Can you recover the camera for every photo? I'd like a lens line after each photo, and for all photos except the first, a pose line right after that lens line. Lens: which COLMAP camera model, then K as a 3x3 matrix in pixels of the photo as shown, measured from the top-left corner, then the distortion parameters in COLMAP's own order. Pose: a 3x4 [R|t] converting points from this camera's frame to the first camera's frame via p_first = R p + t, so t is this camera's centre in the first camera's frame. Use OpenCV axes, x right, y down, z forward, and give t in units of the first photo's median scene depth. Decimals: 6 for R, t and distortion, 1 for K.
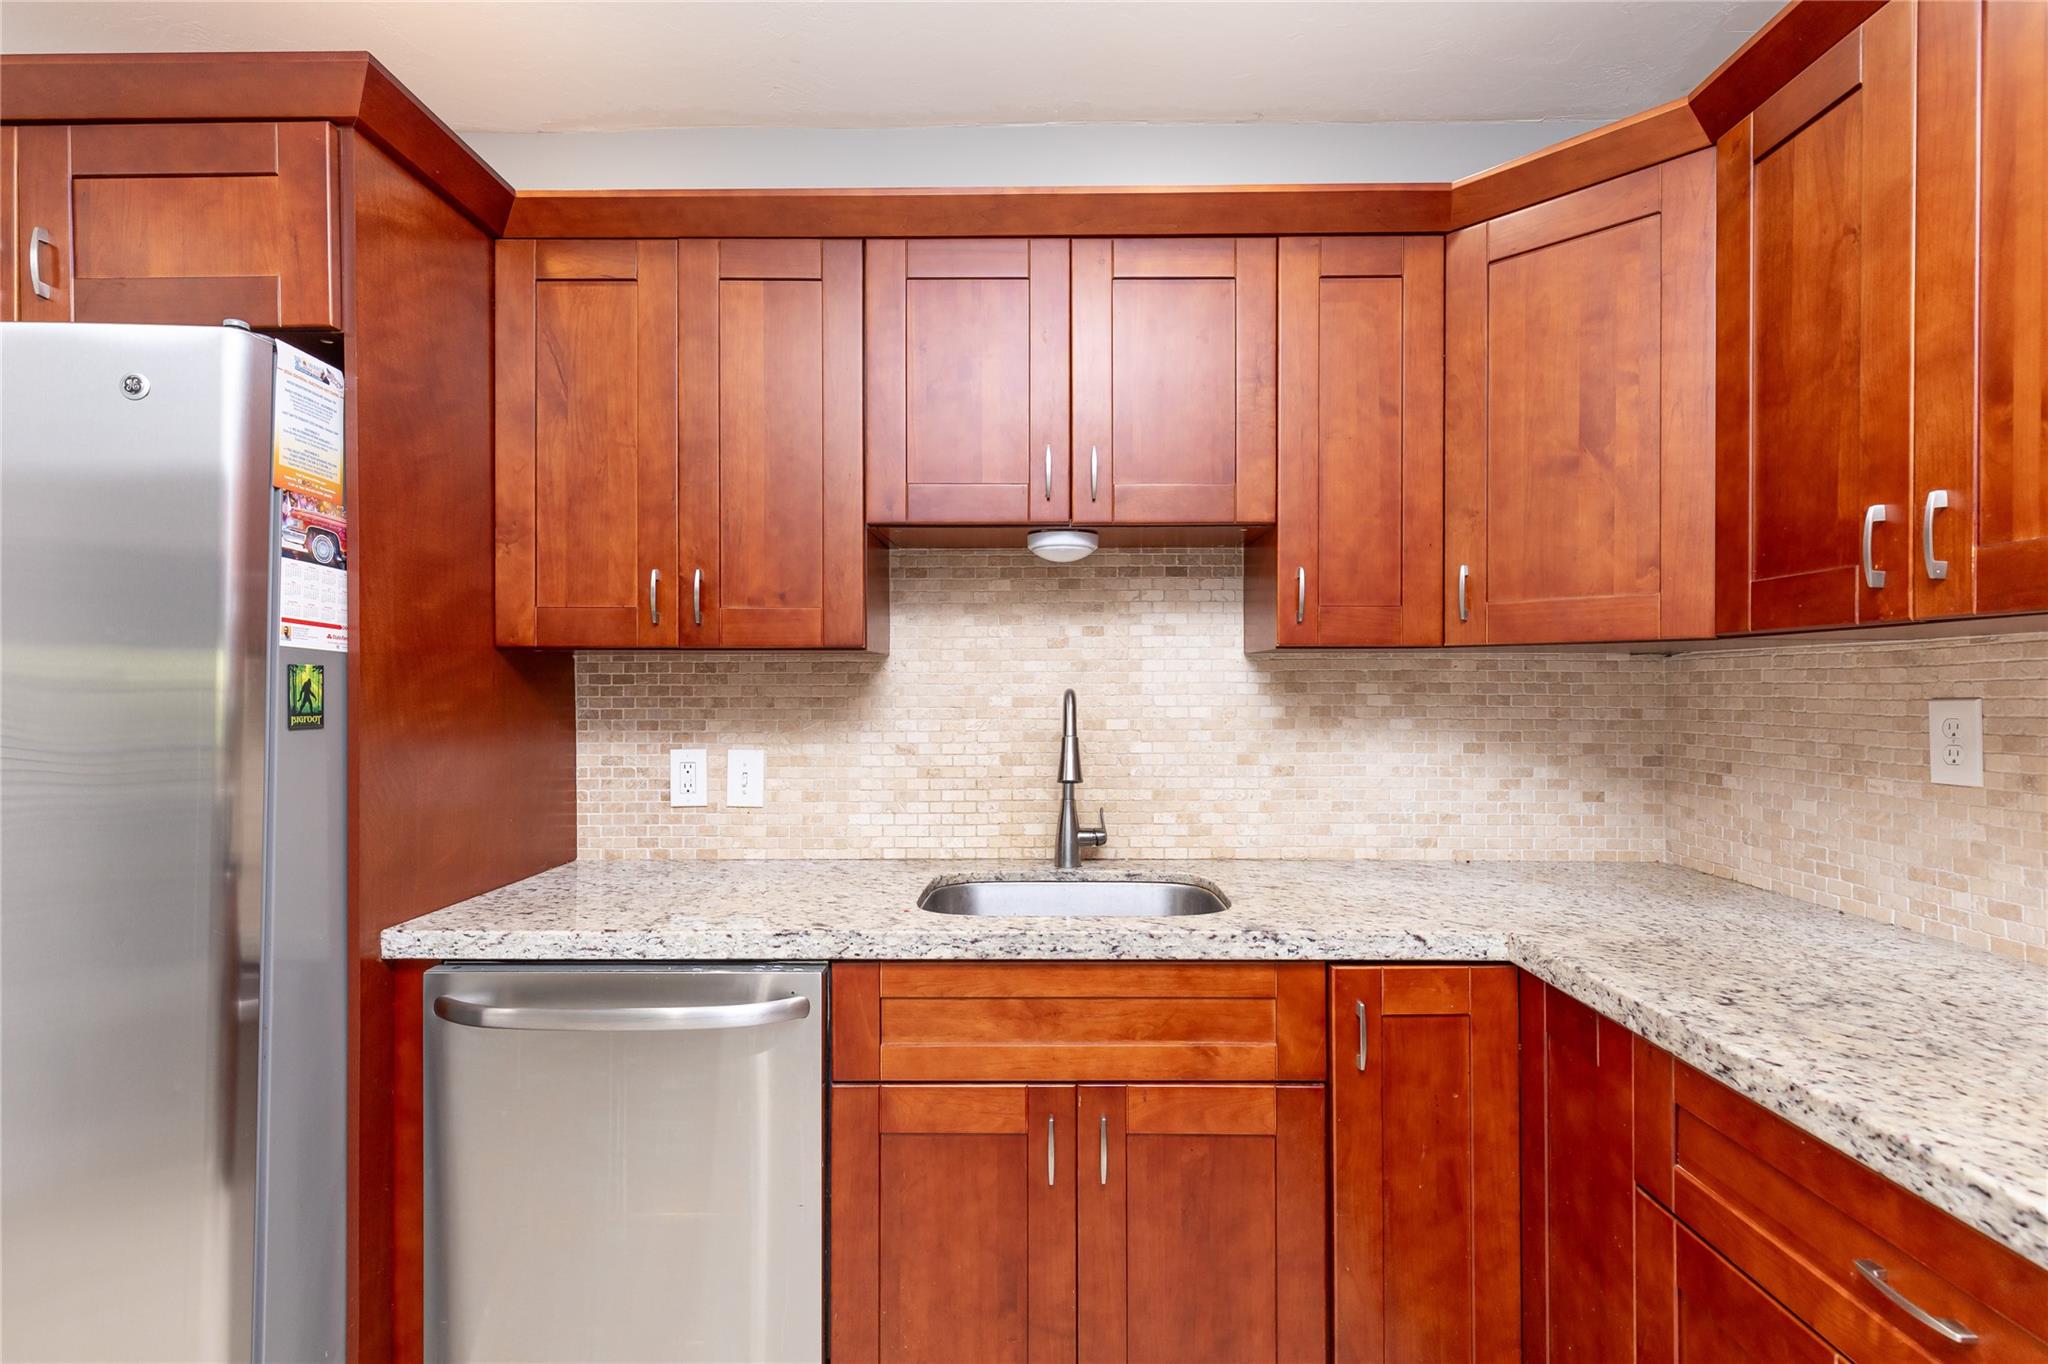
lens RADIAL K [[976.5, 0, 1024.0], [0, 976.5, 682.0], [0, 0, 1]] dist [0.006491, -0.001030]
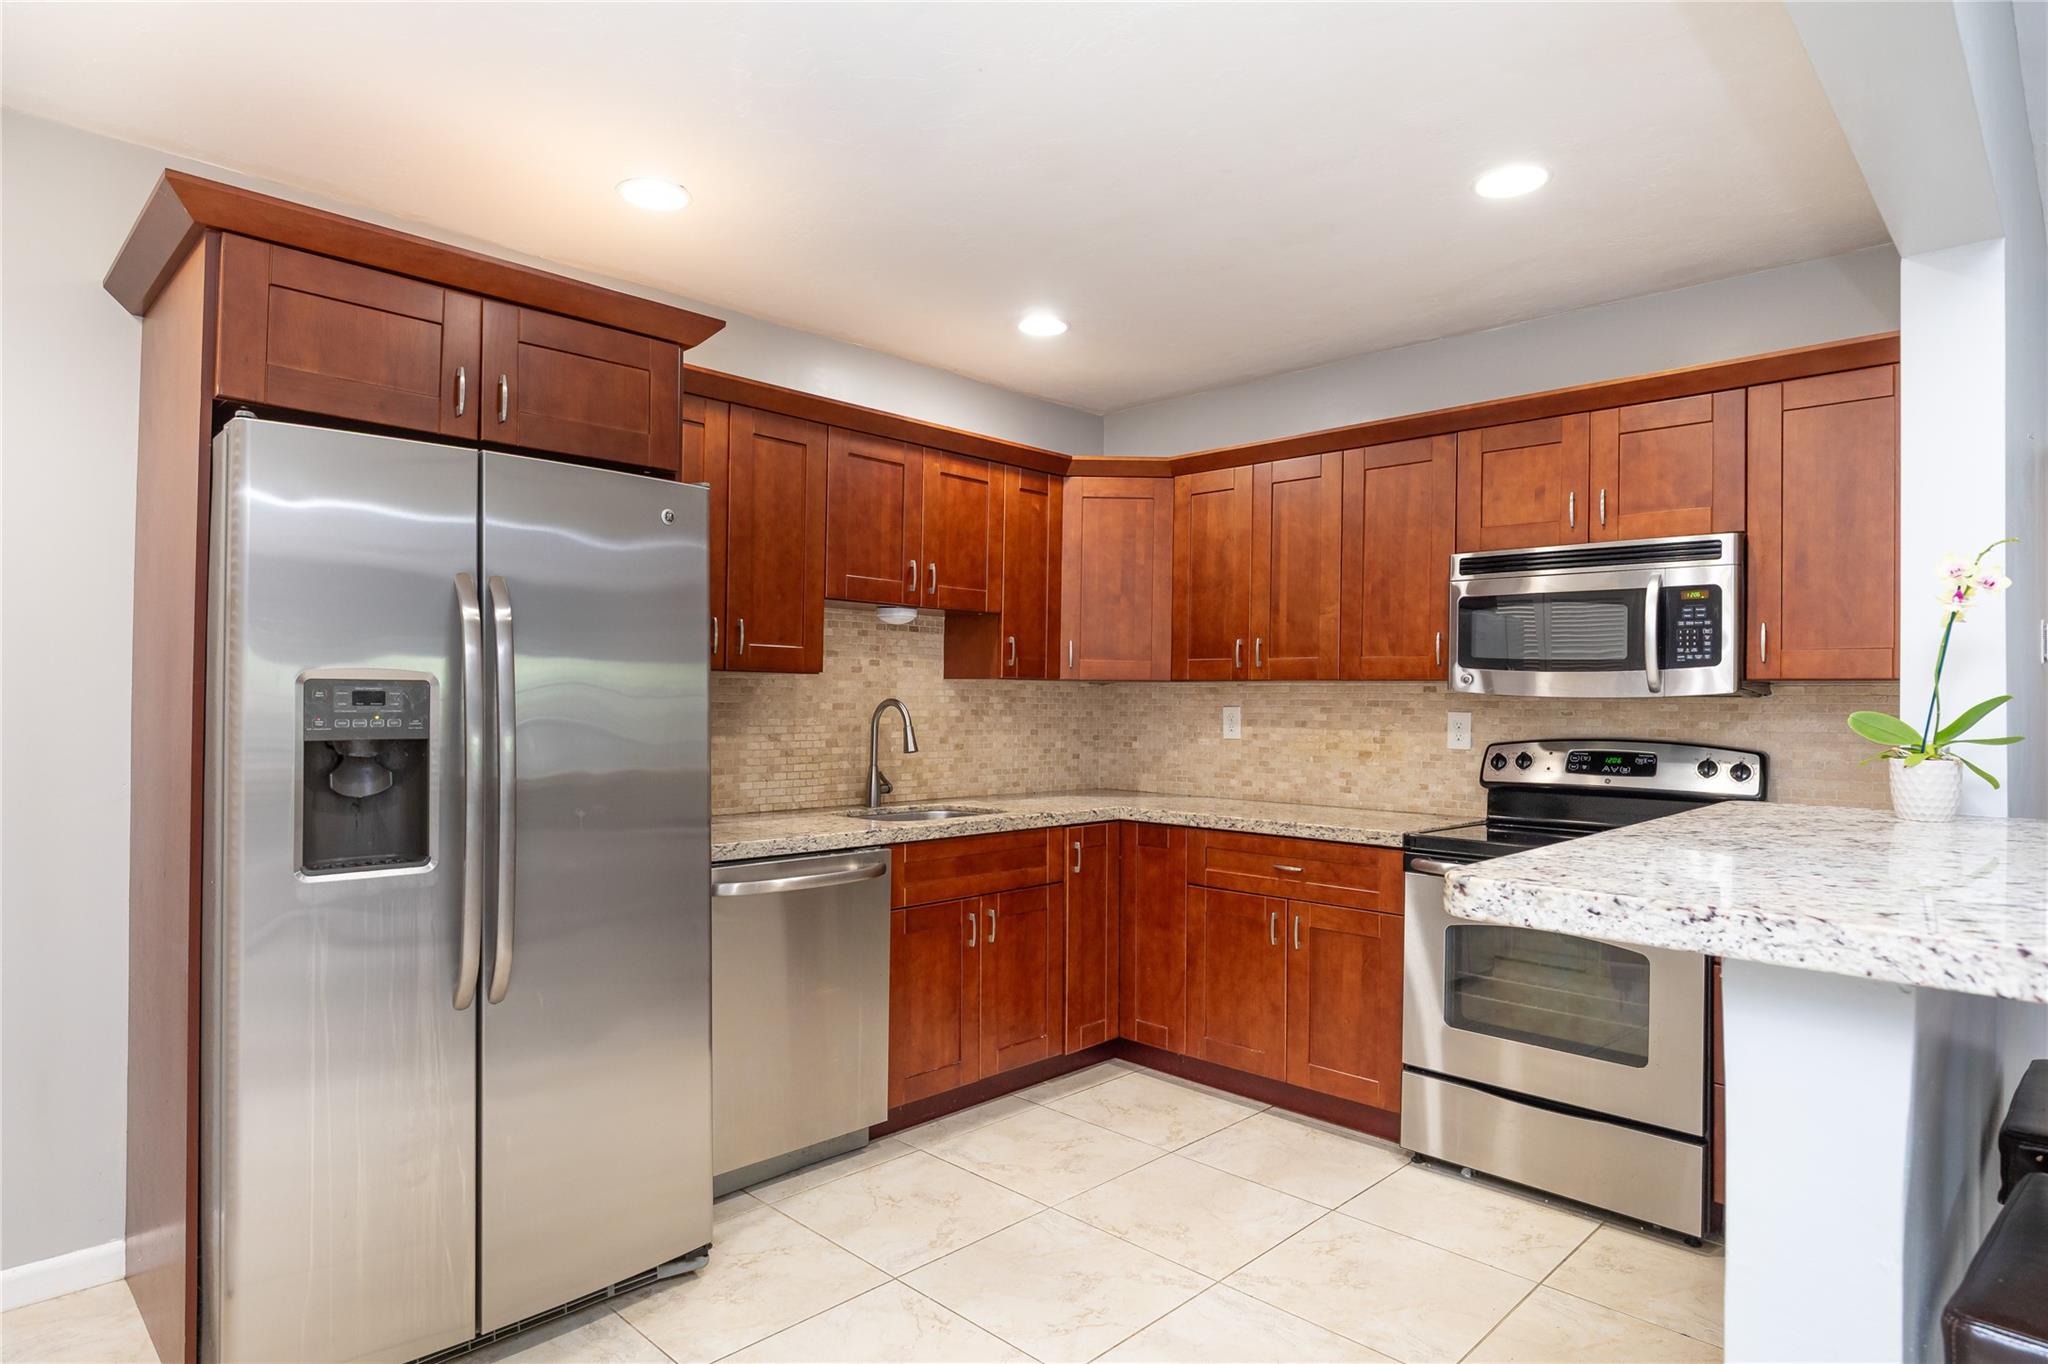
lens RADIAL K [[1133.6, 0, 1014.3], [0, 1133.6, 682.2], [0, 0, 1]] dist [-0.004886, -0.000395]
pose [[0.693743, 0.020238, 0.719939, -1.570115], [-0.016420, 0.999790, -0.012282, -0.001285], [-0.720036, -0.003301, 0.693929, -0.660987]]
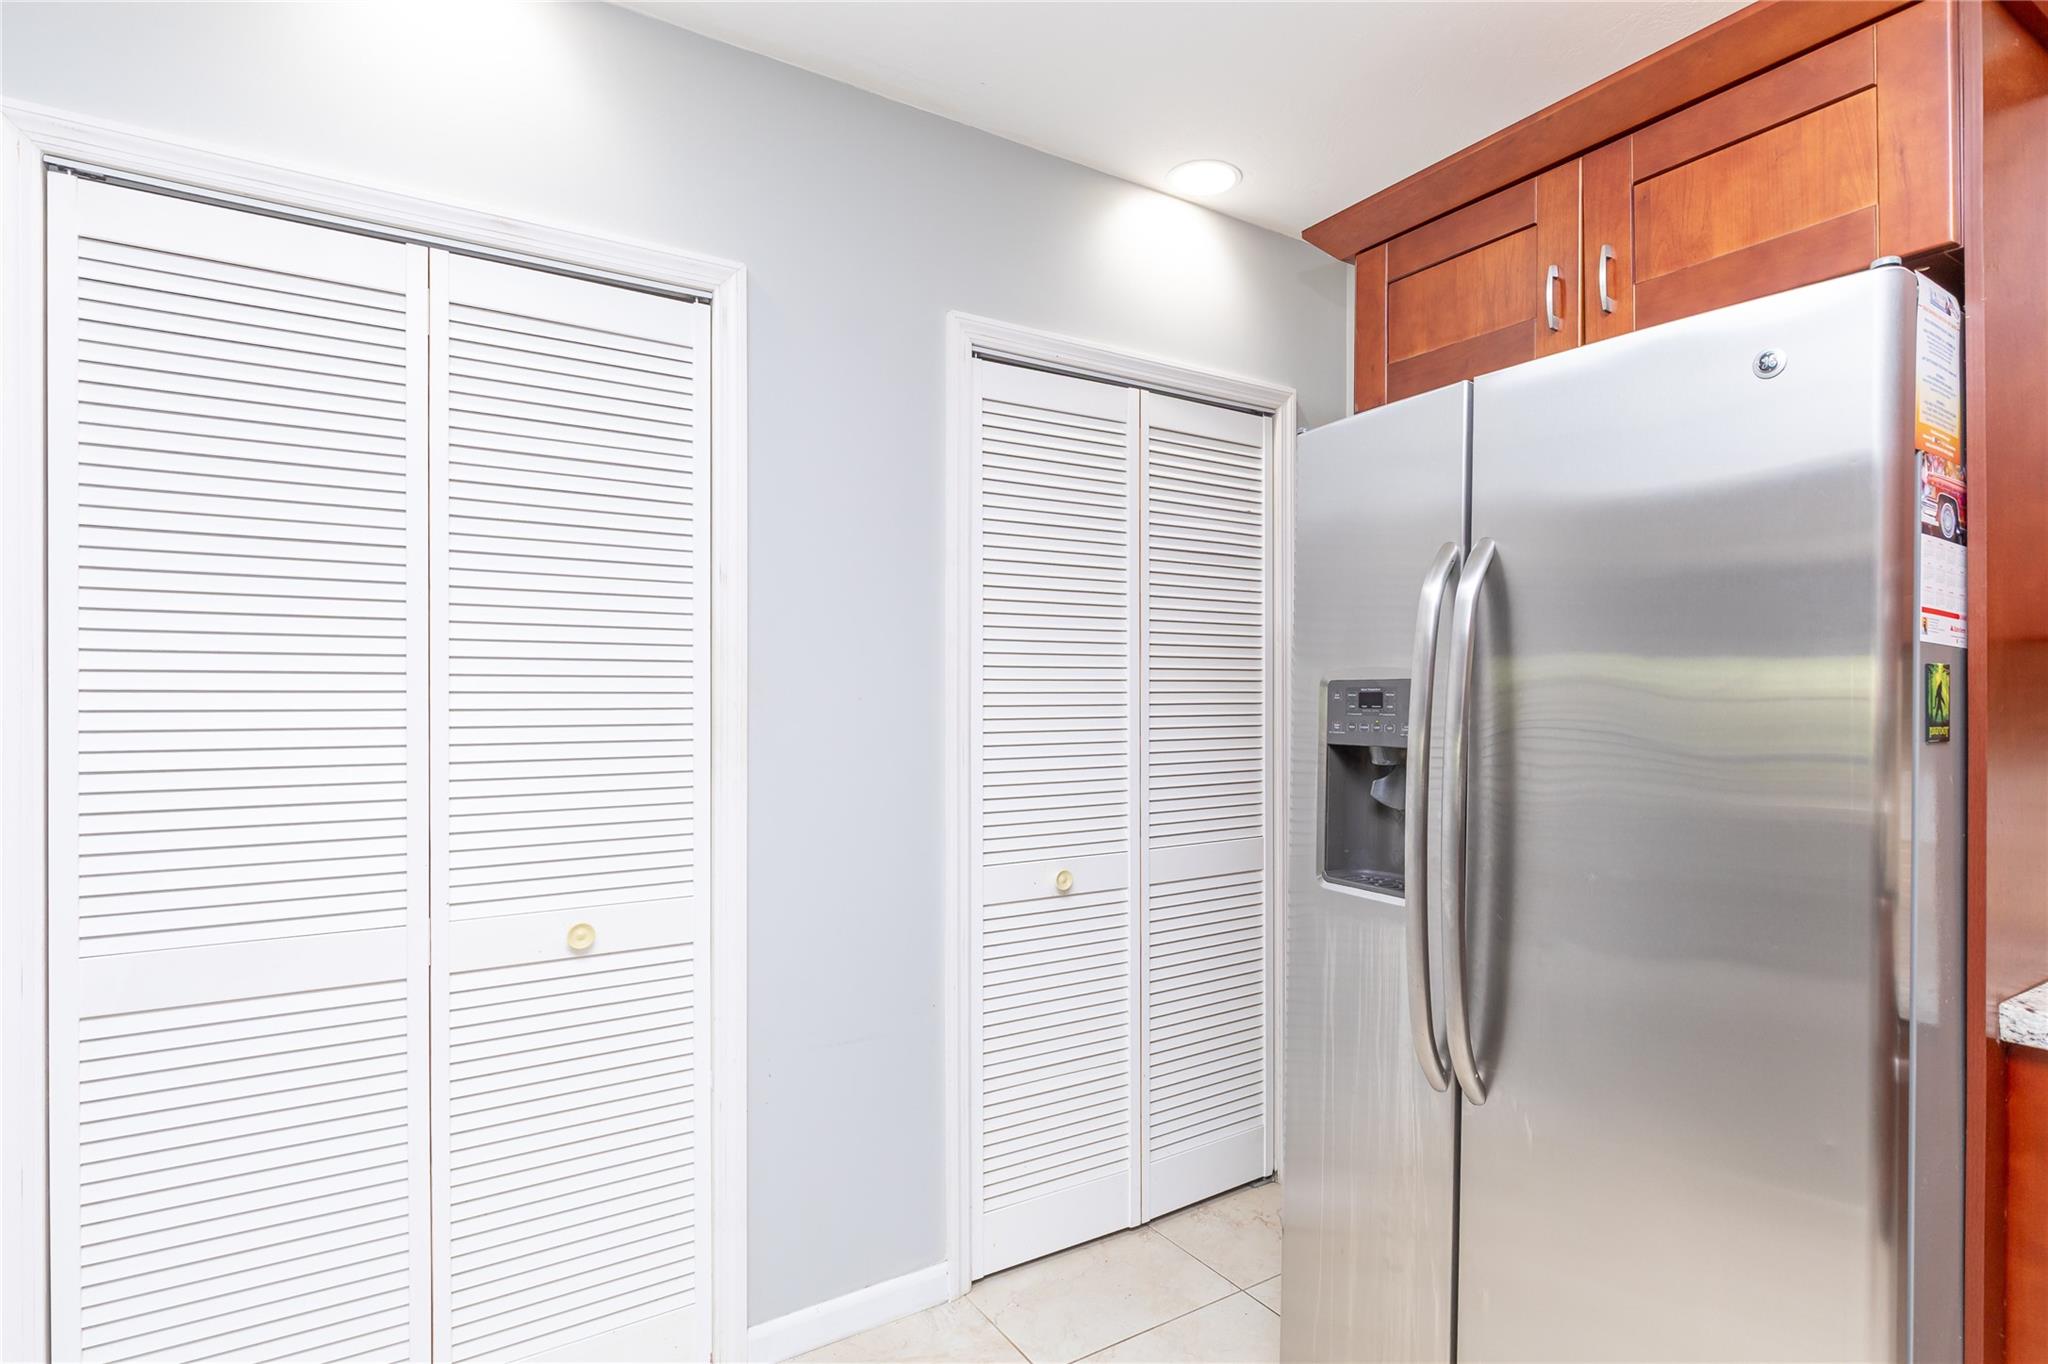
lens RADIAL K [[1054.9, 0, 1022.3], [0, 1054.9, 699.9], [0, 0, 1]] dist [-0.001445, -0.000386]
pose [[0.551078, 0.004398, -0.834442, -0.399490], [0.001730, 0.999978, 0.006412, 0.005211], [0.834452, -0.004977, 0.551058, -0.114256]]
